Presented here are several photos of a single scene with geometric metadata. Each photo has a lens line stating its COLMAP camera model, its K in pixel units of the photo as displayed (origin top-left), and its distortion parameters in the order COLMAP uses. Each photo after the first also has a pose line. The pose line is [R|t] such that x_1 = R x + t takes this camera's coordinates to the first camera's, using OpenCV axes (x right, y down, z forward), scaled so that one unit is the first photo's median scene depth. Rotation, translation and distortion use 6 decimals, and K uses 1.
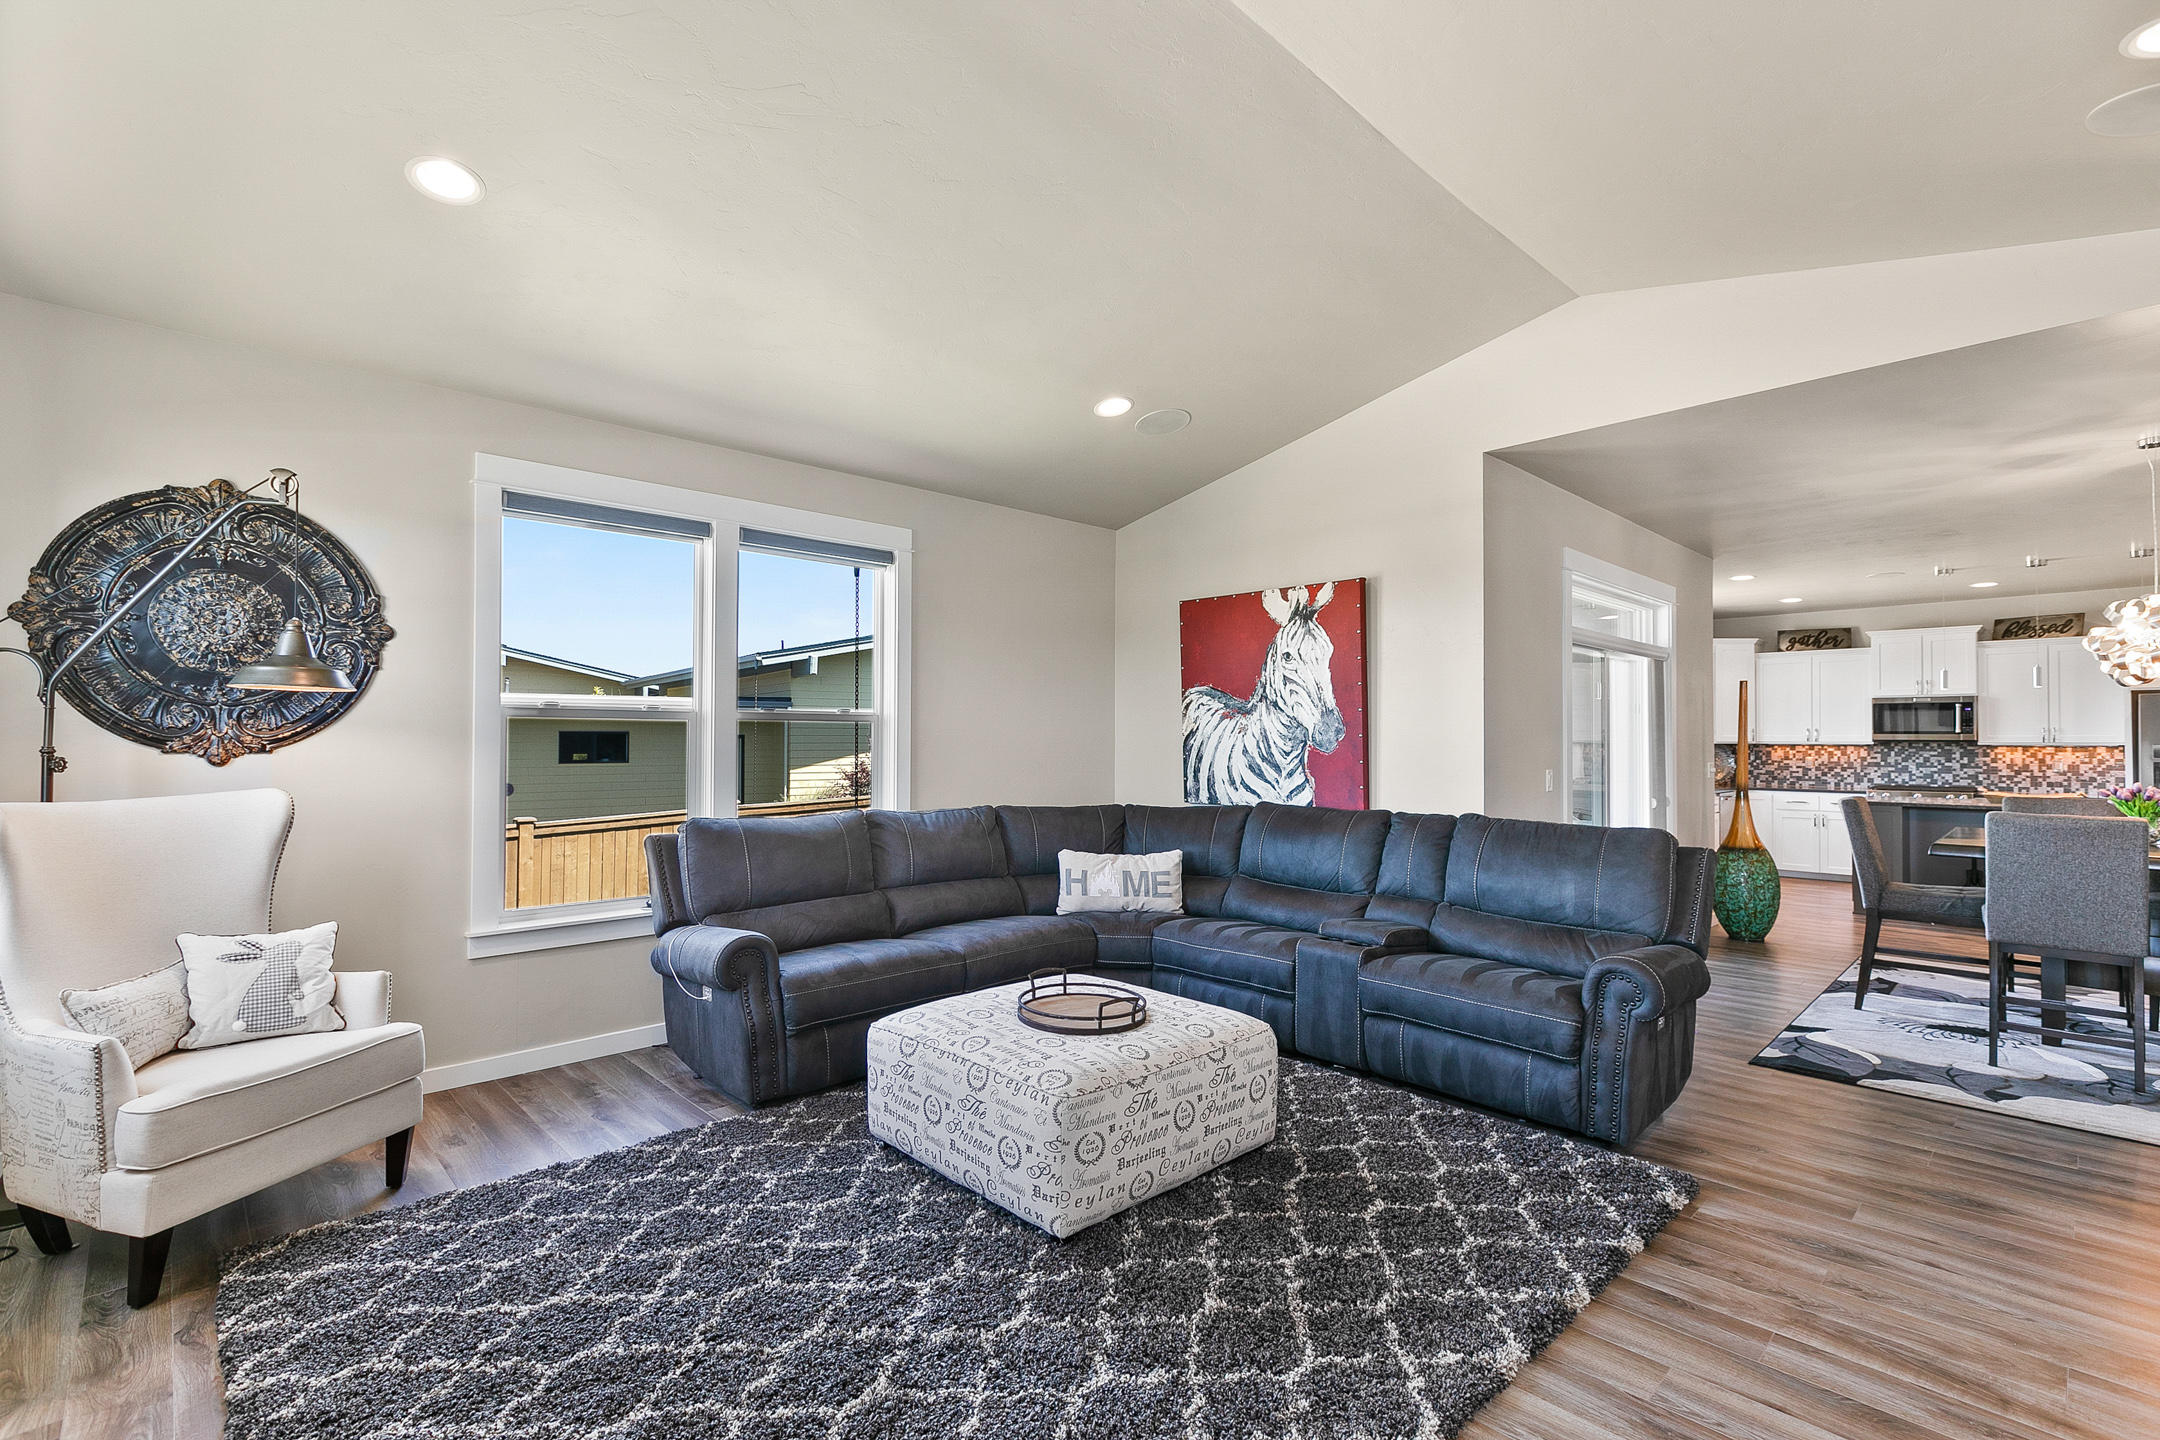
lens RADIAL K [[966.1, 0, 1076.2], [0, 966.1, 727.7], [0, 0, 1]] dist [-0.000420, -0.000290]
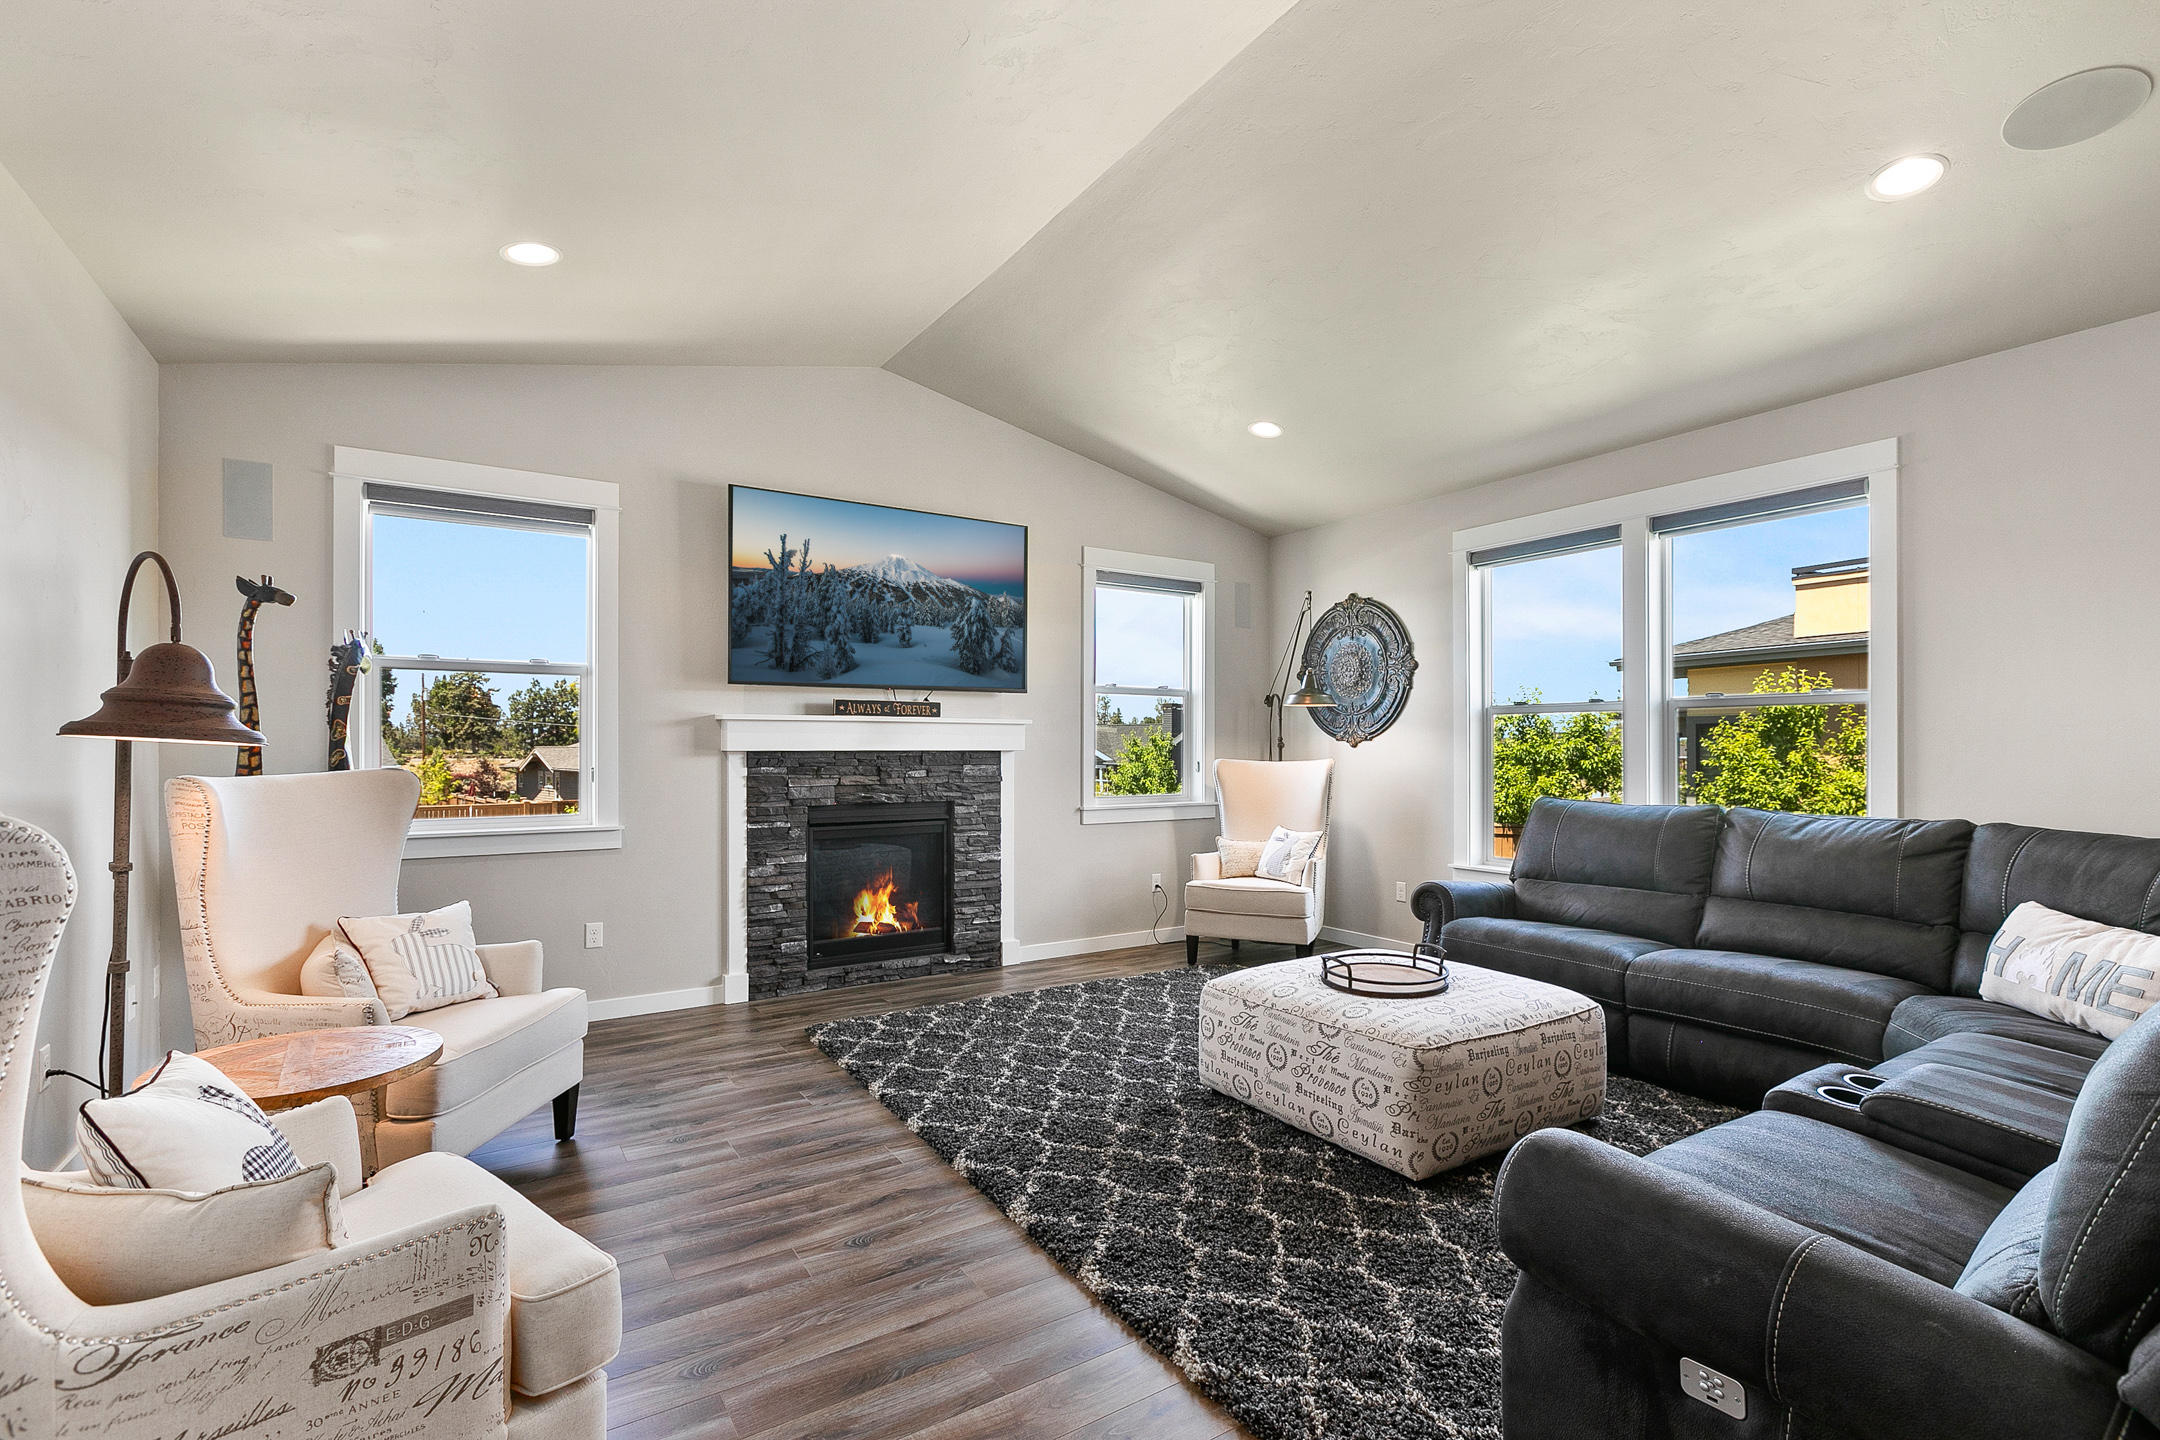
lens RADIAL K [[977.6, 0, 1092.9], [0, 977.6, 750.4], [0, 0, 1]] dist [0.001592, 0.000049]
pose [[-0.172231, 0.000138, -0.985057, 0.641442], [0.011953, 0.999927, -0.001950, 0.025815], [0.984984, -0.012110, -0.172220, 0.506051]]
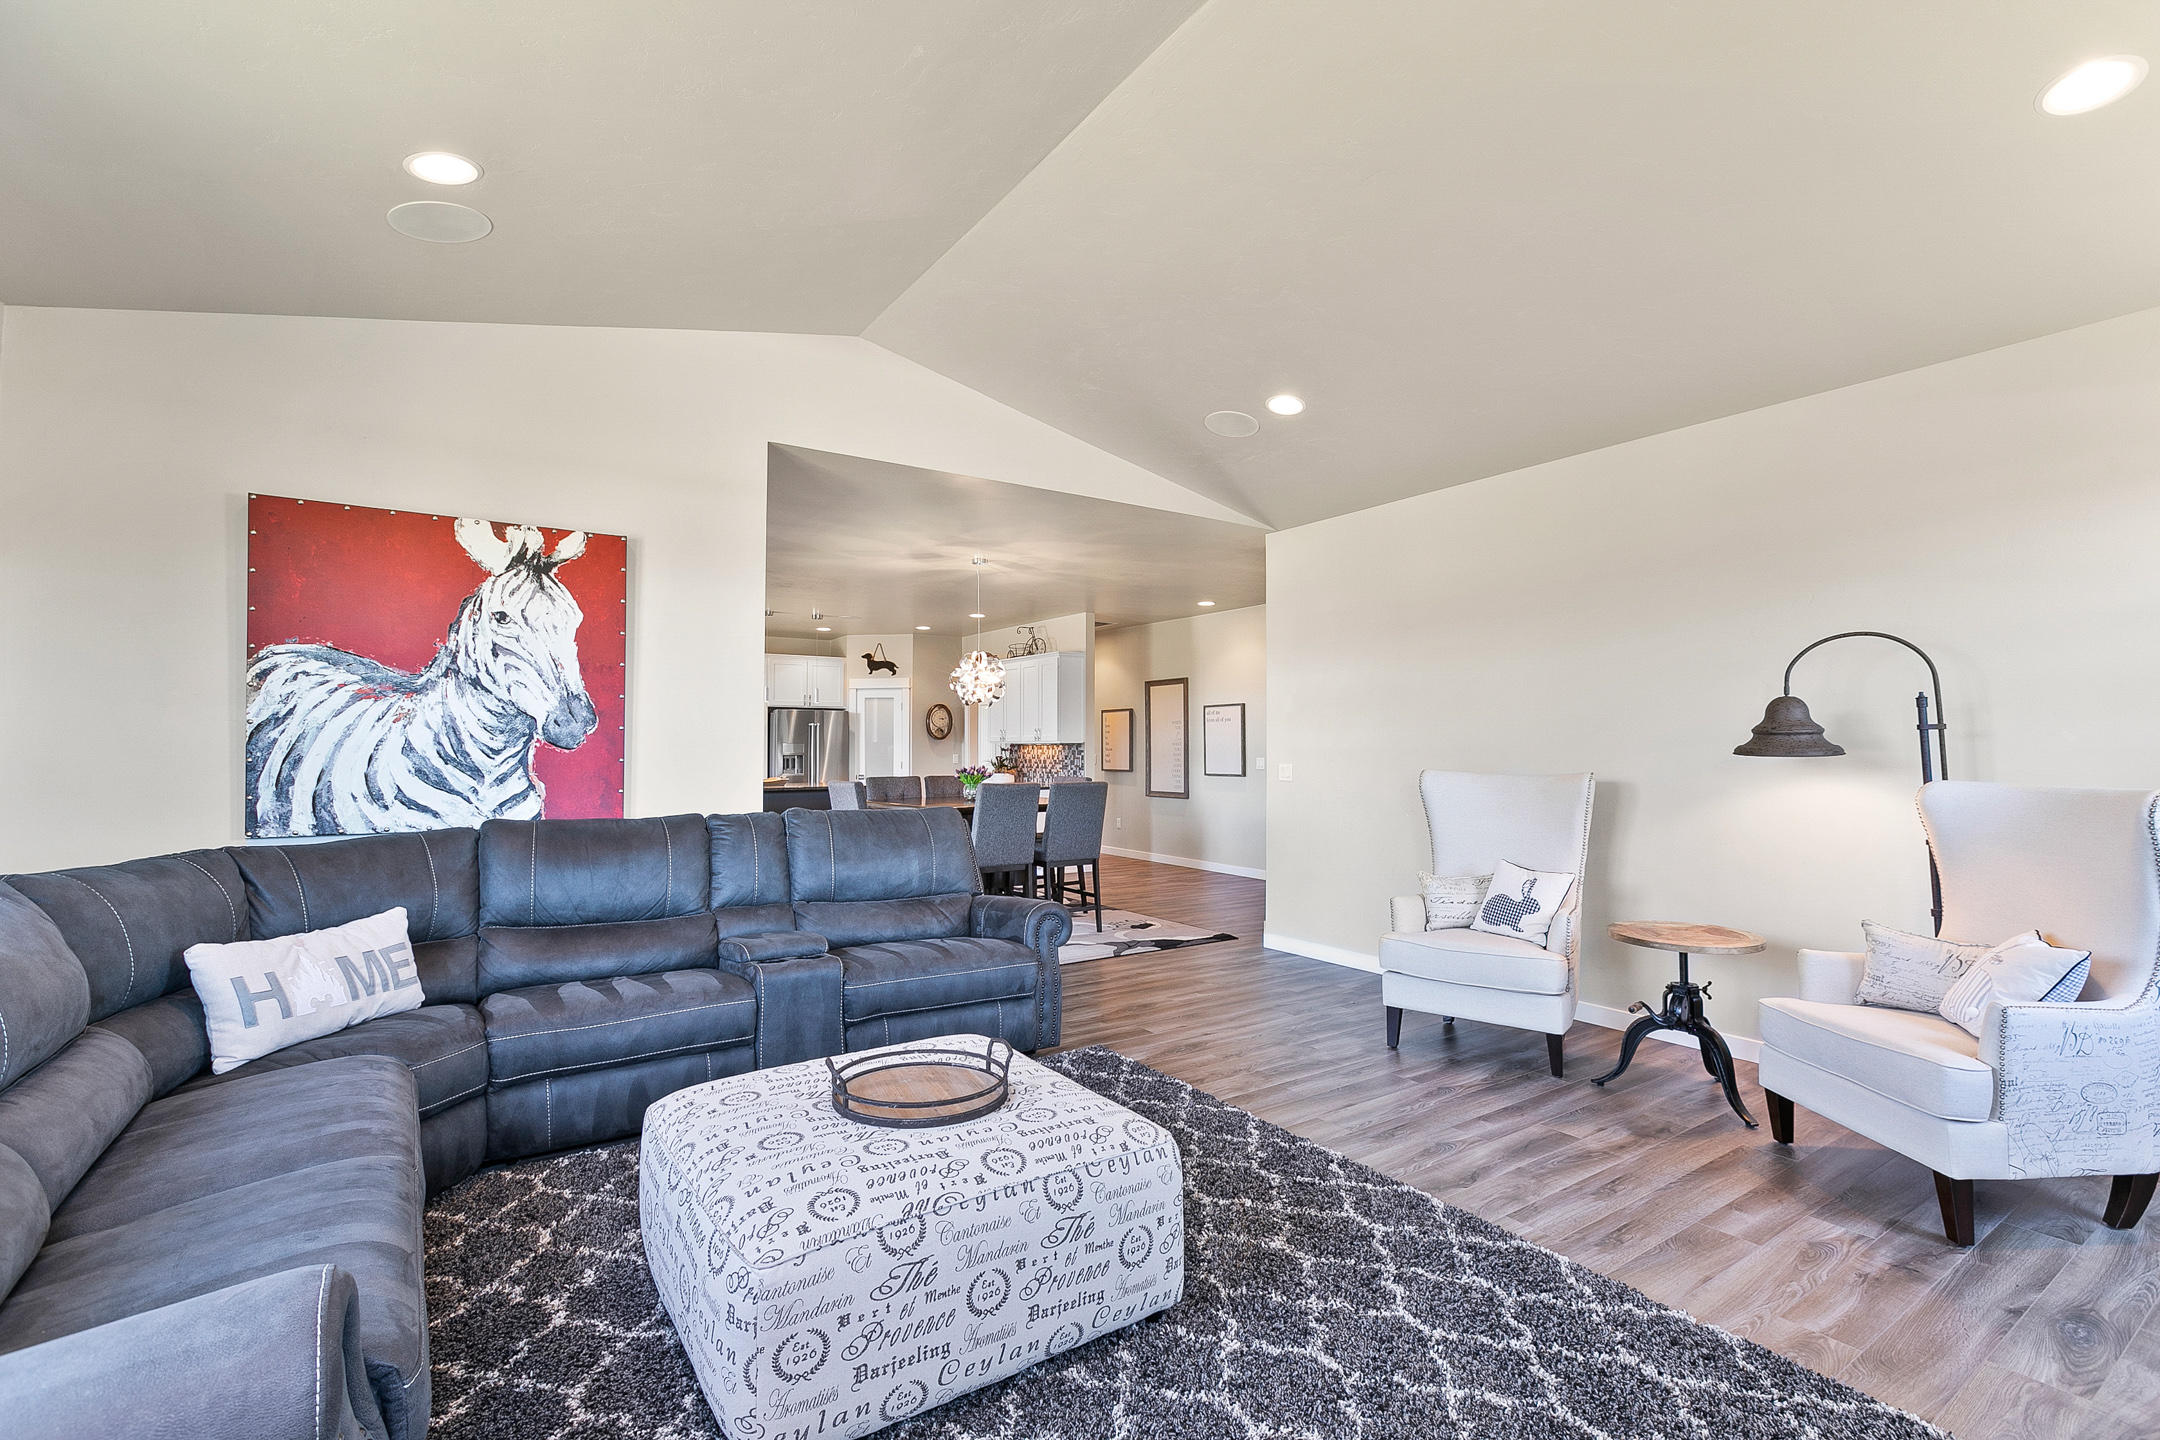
lens RADIAL K [[966.1, 0, 1076.2], [0, 966.1, 727.7], [0, 0, 1]] dist [-0.000420, -0.000290]
pose [[0.163456, 0.016671, 0.986410, -0.412313], [-0.012041, 0.999816, -0.014902, 0.014152], [-0.986477, -0.009442, 0.163627, 0.442273]]
